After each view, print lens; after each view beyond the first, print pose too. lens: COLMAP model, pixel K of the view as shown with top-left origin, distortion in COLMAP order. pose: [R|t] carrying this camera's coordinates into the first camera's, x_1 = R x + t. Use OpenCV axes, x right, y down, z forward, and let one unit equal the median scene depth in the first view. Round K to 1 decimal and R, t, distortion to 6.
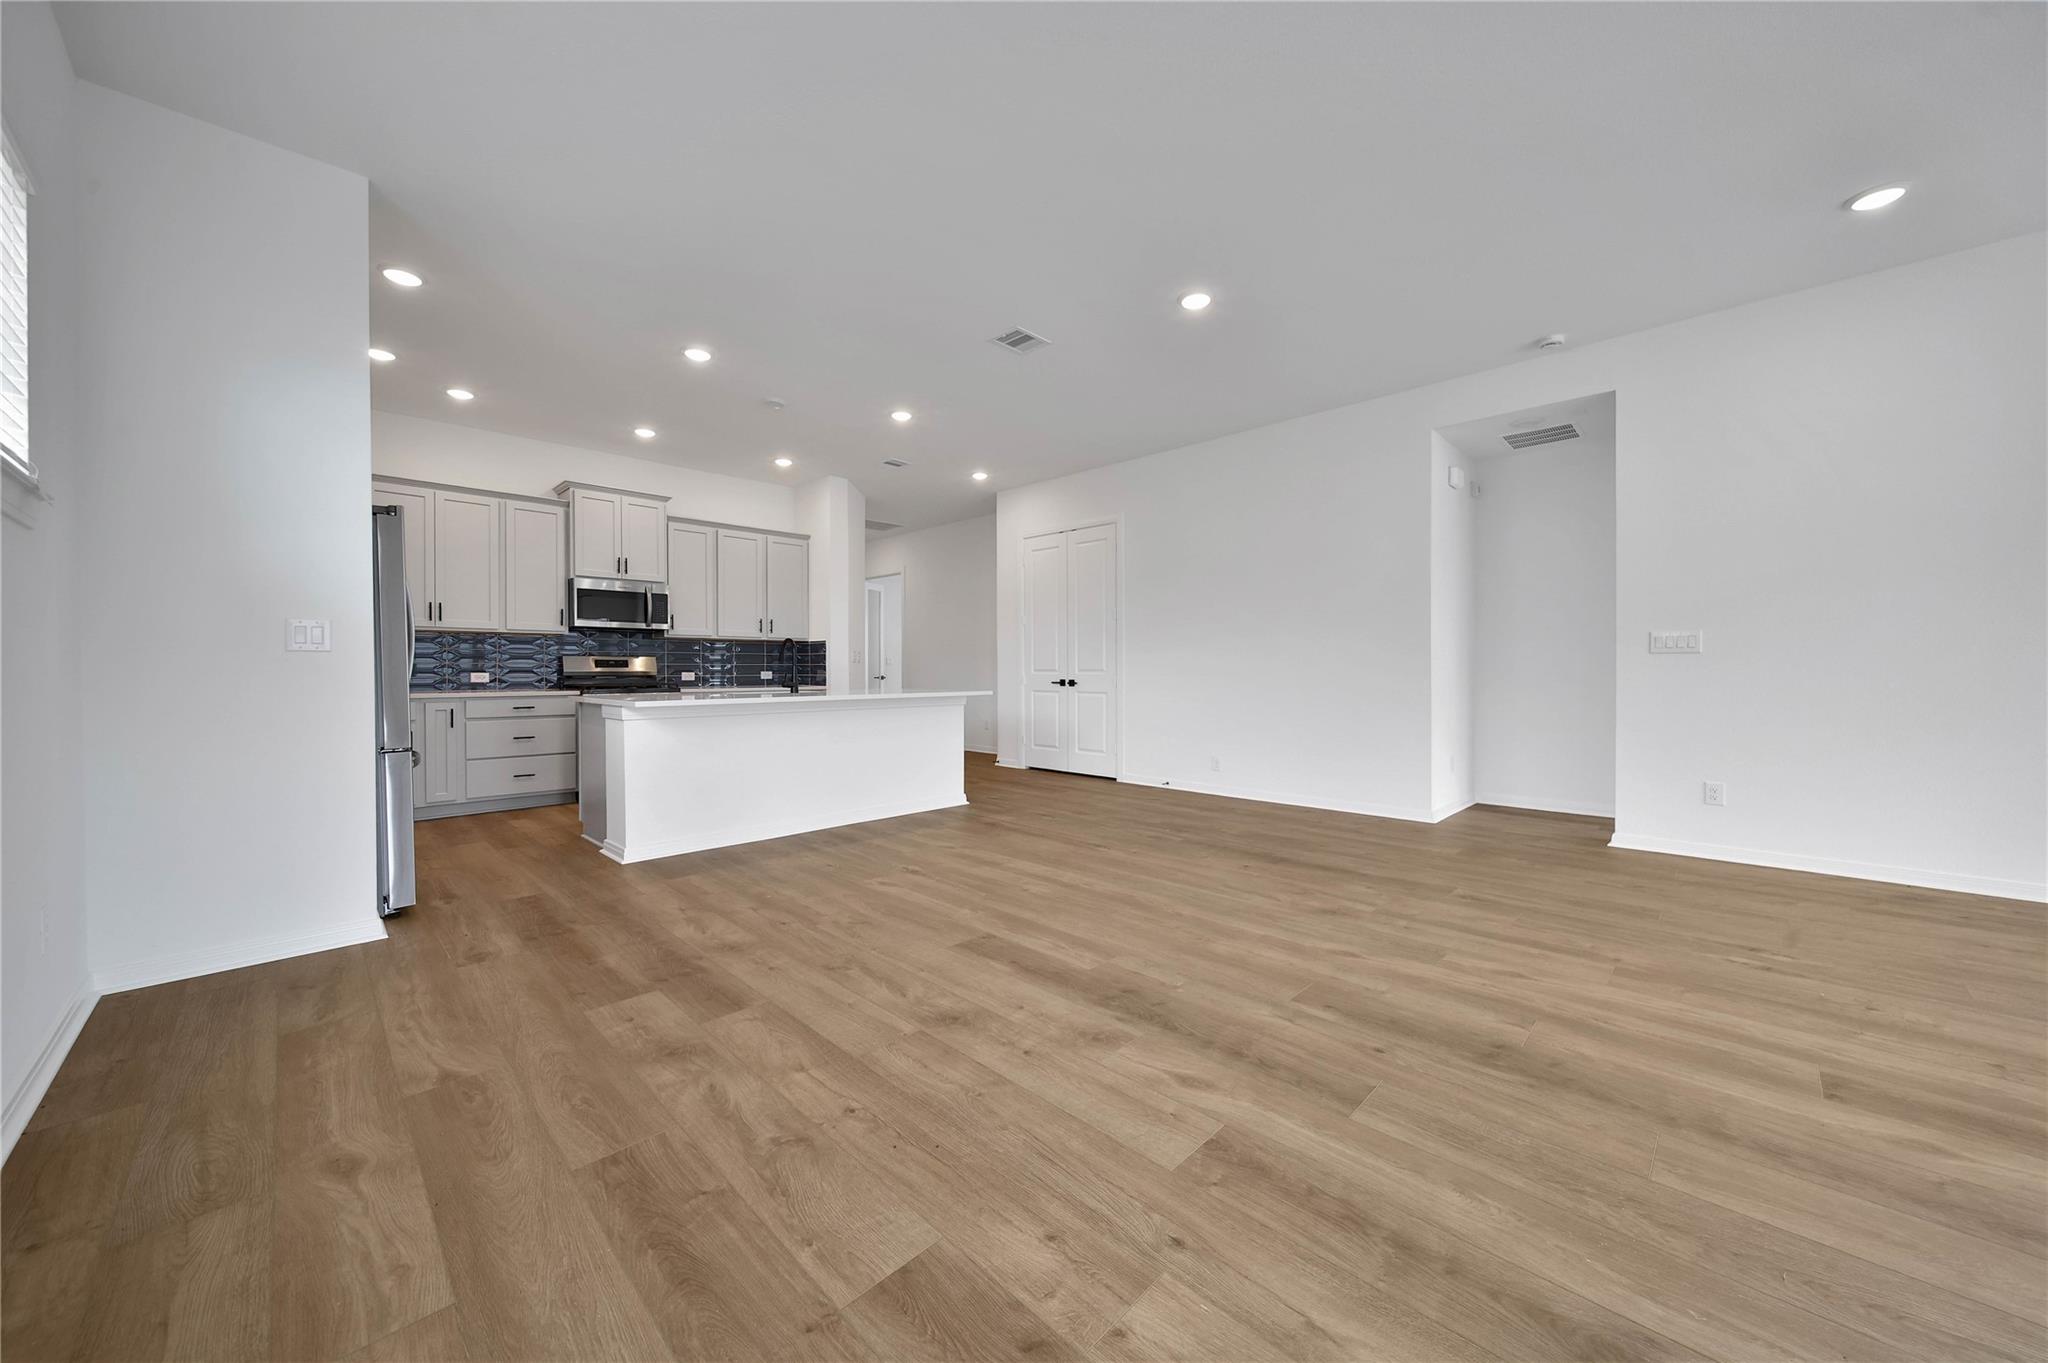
lens RADIAL K [[728.5, 0, 1018.3], [0, 728.5, 677.4], [0, 0, 1]] dist [0.000479, -0.001251]
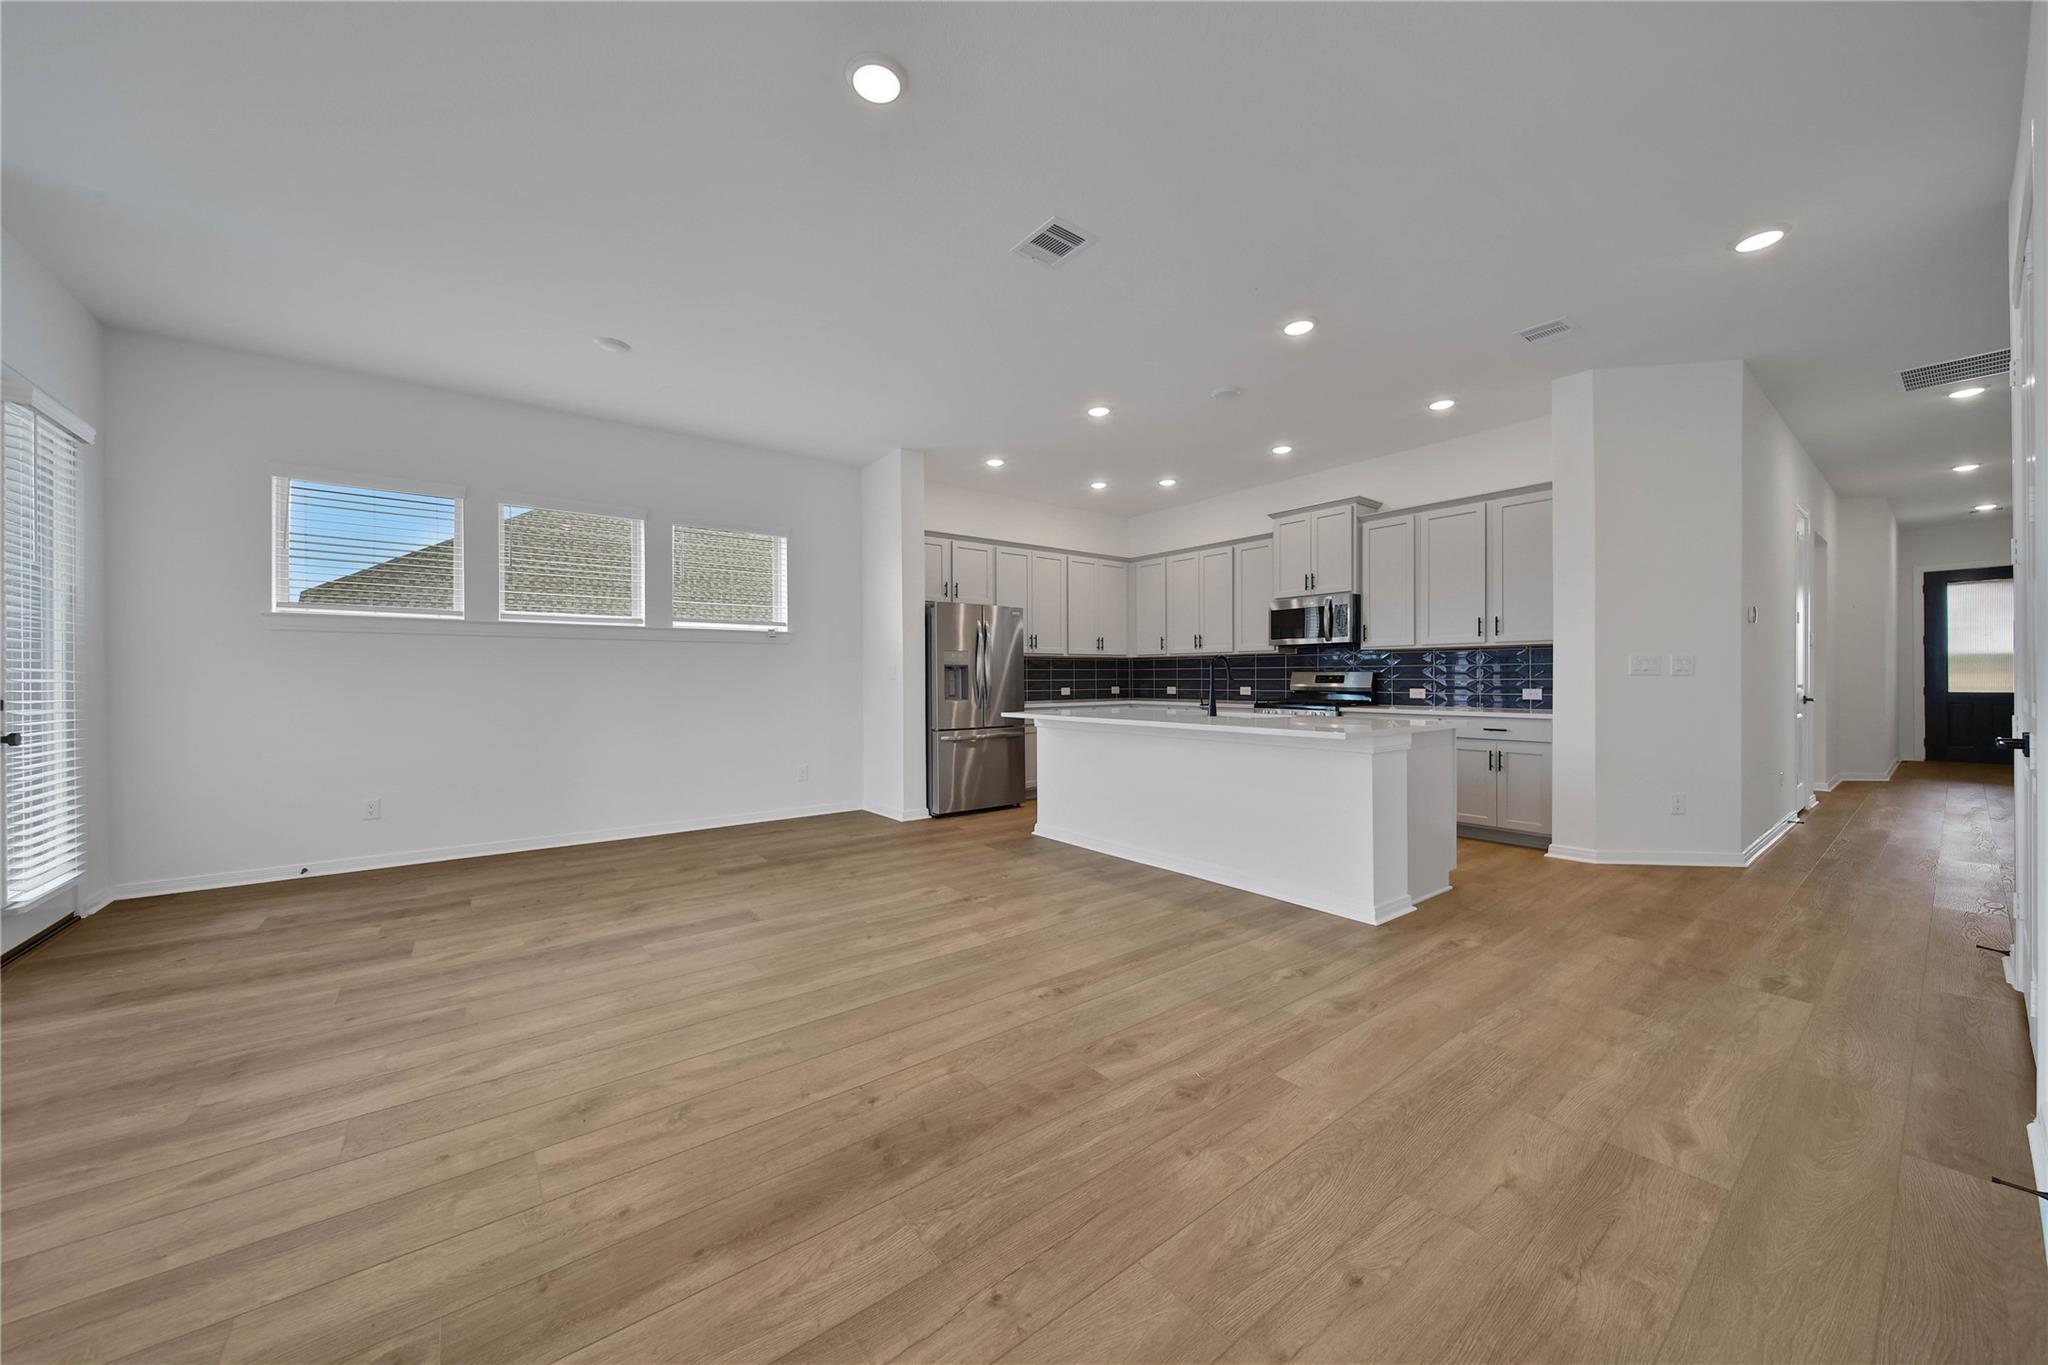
lens RADIAL K [[728.5, 0, 1018.1], [0, 728.5, 679.7], [0, 0, 1]] dist [0.000479, -0.001251]
pose [[-0.131269, 0.005006, -0.991334, 0.616256], [-0.005213, 0.999970, 0.005740, -0.027363], [0.991333, 0.005921, -0.131239, 0.898377]]
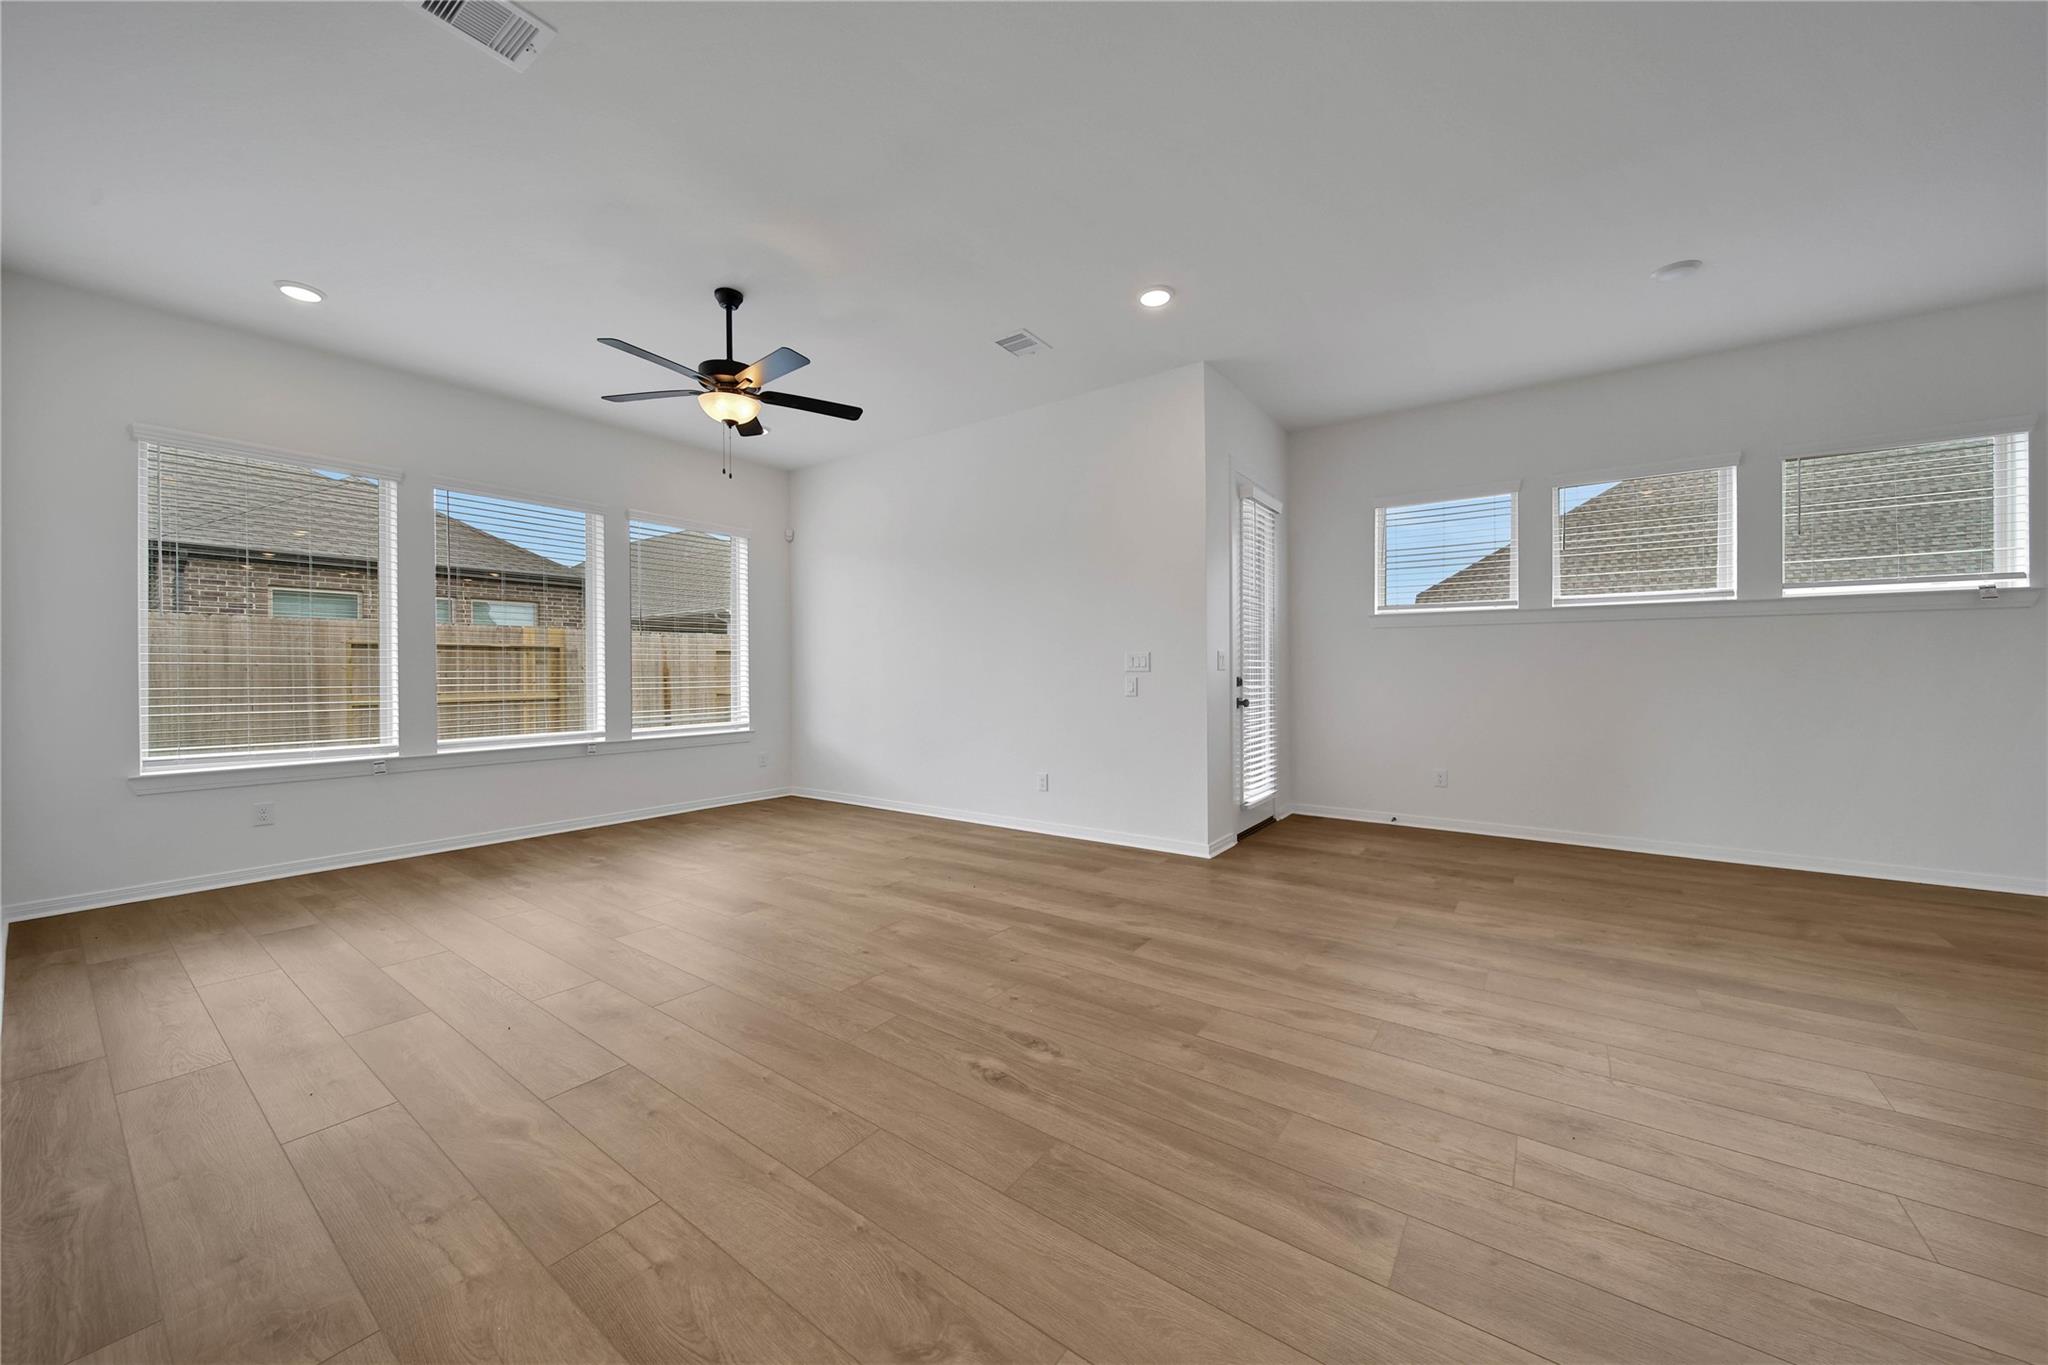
lens RADIAL K [[728.5, 0, 1010.6], [0, 728.5, 679.6], [0, 0, 1]] dist [0.000479, -0.001251]
pose [[-0.989245, 0.009276, -0.145977, 0.593474], [0.005924, 0.999709, 0.023386, -0.027889], [0.146151, 0.022270, -0.989012, 0.931311]]
